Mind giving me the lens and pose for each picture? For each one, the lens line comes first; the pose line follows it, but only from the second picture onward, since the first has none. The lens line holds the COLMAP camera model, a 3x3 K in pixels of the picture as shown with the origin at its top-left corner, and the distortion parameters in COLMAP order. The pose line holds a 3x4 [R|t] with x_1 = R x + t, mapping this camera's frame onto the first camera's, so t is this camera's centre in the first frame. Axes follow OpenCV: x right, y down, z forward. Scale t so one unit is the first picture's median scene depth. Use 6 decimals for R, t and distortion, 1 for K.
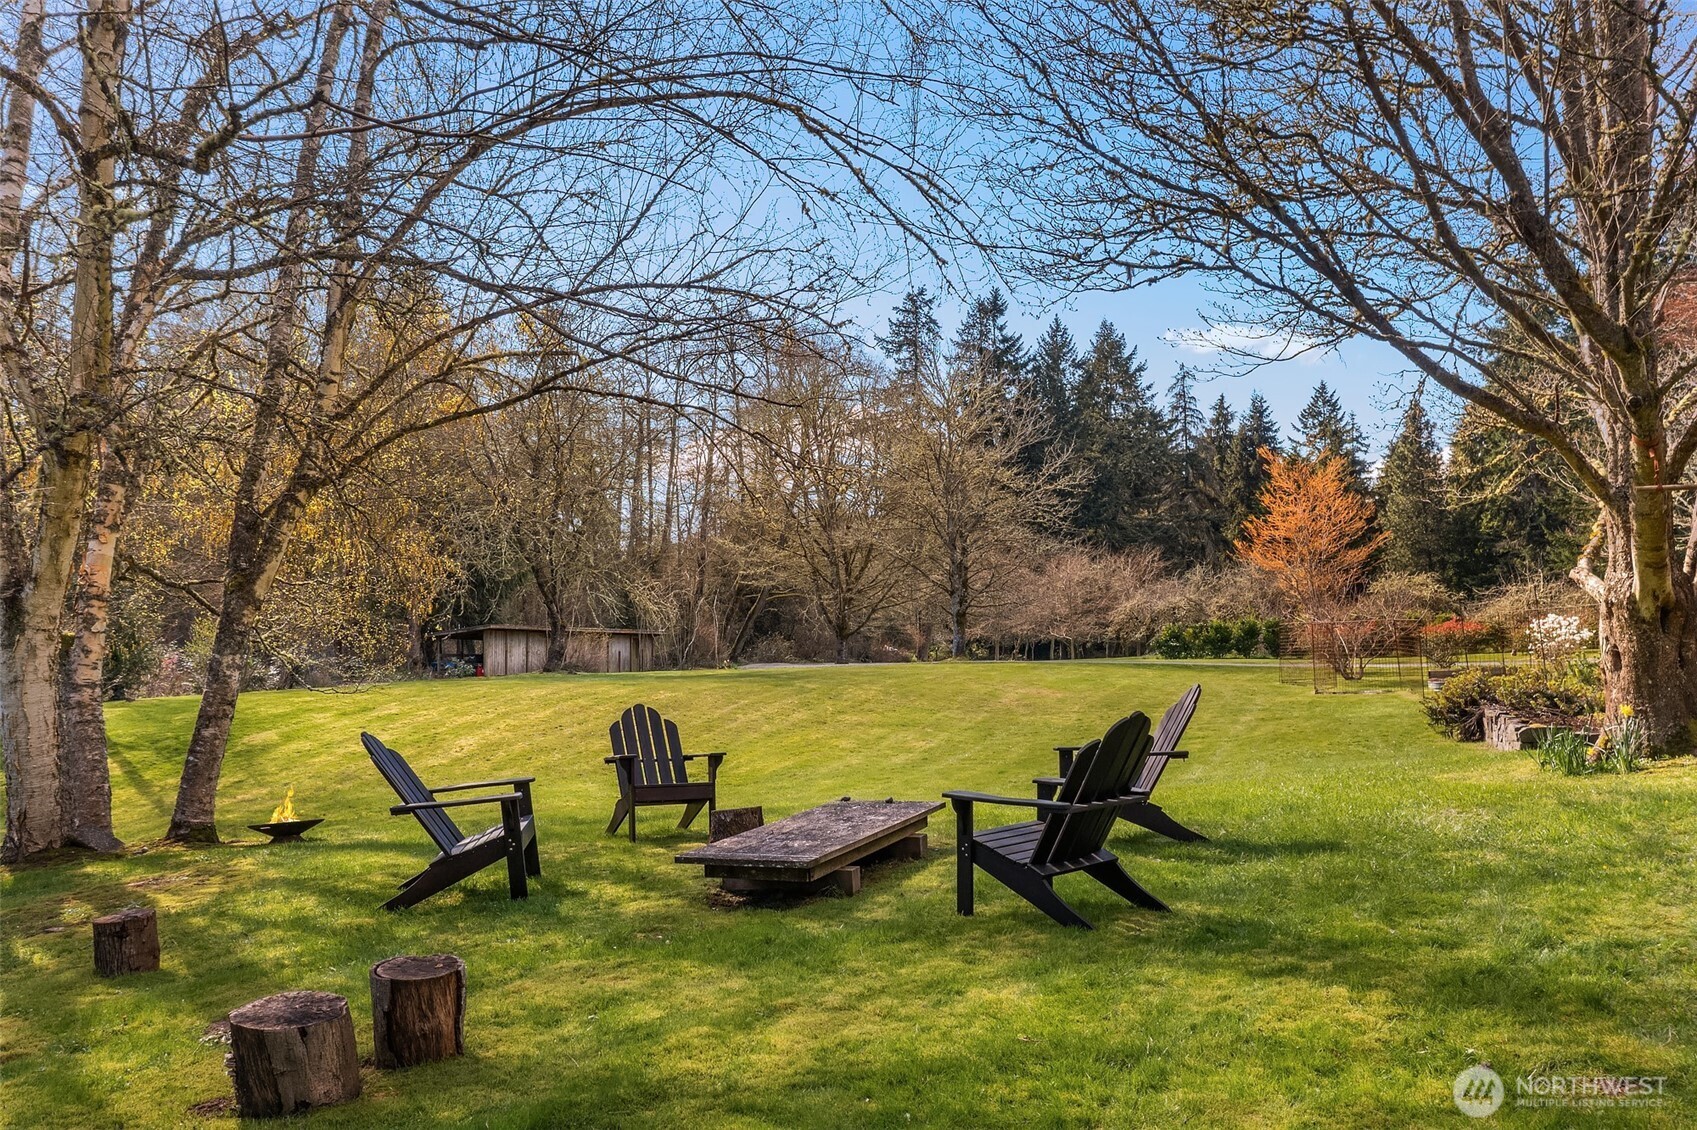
lens RADIAL K [[1371.6, 0, 894.9], [0, 1371.6, 567.1], [0, 0, 1]] dist [-0.000424, -0.001932]
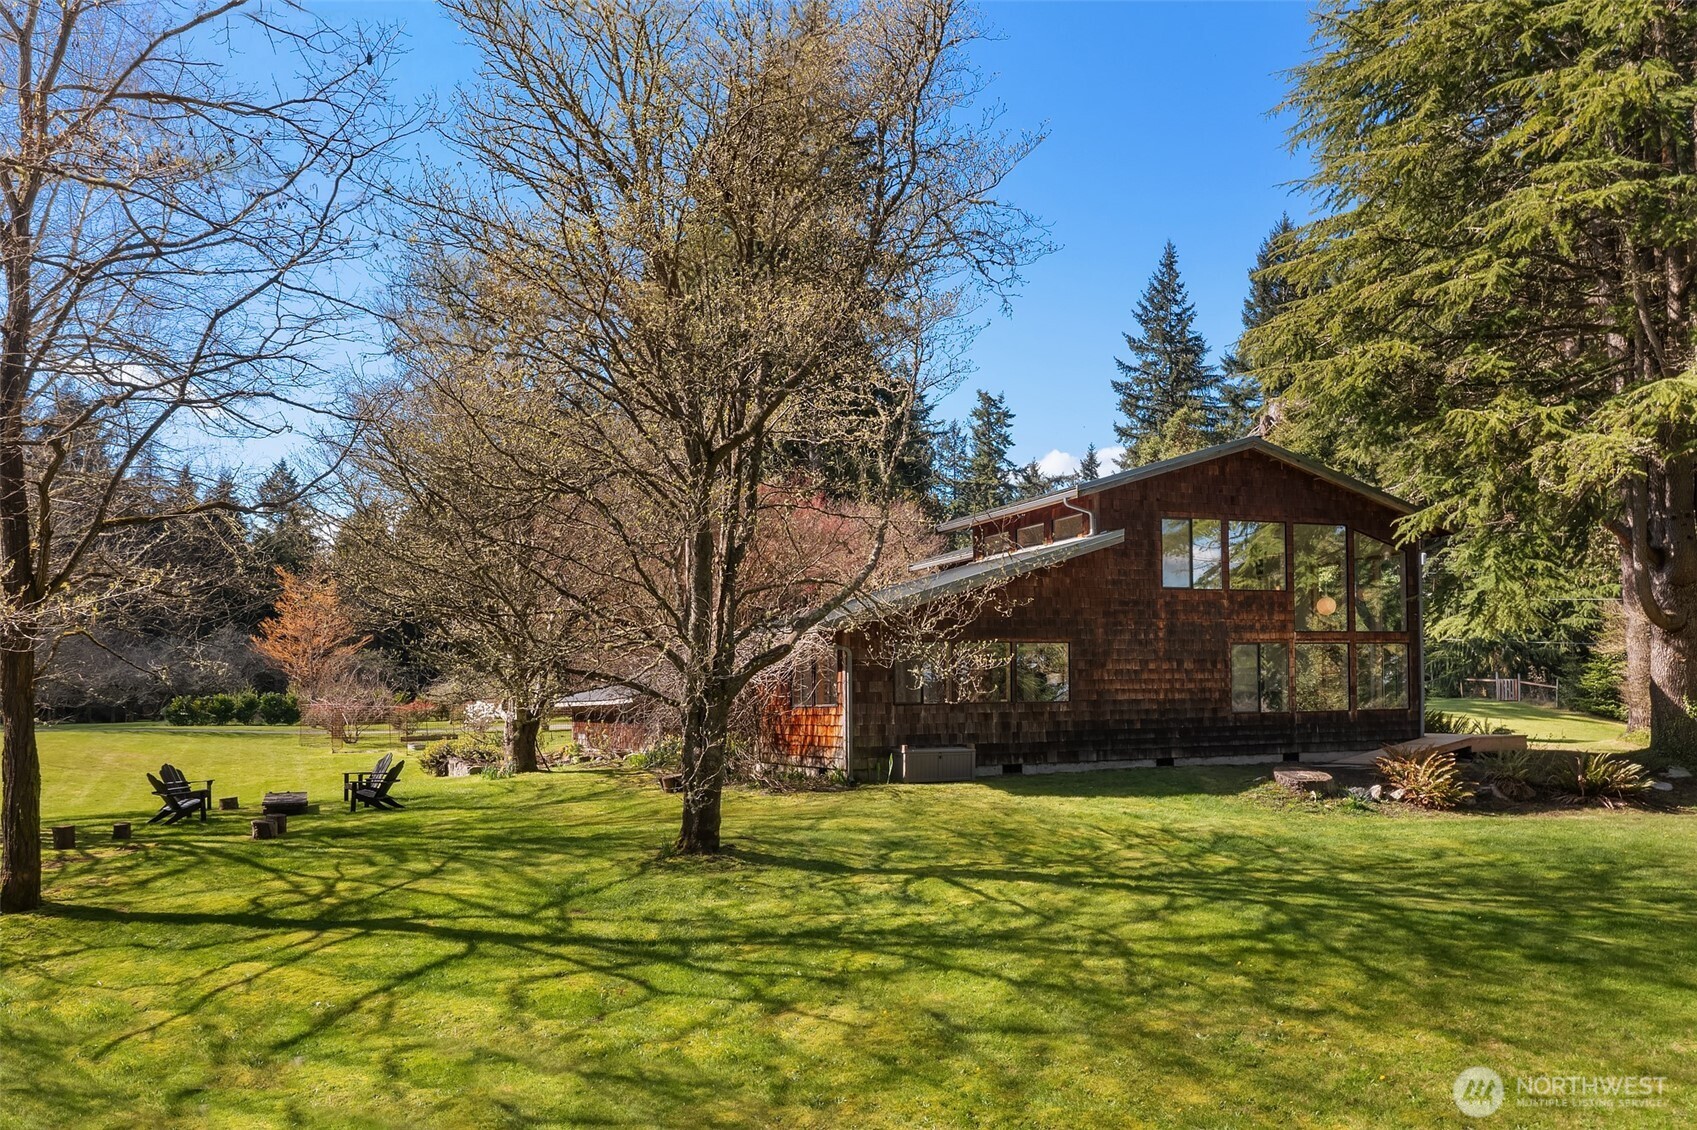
lens RADIAL K [[1371.6, 0, 894.9], [0, 1371.6, 567.1], [0, 0, 1]] dist [-0.000424, -0.001932]
pose [[0.732672, 0.073822, 0.676567, -0.199470], [-0.046773, 0.997211, -0.058157, -0.038817], [-0.678973, 0.010965, 0.734081, -0.389331]]
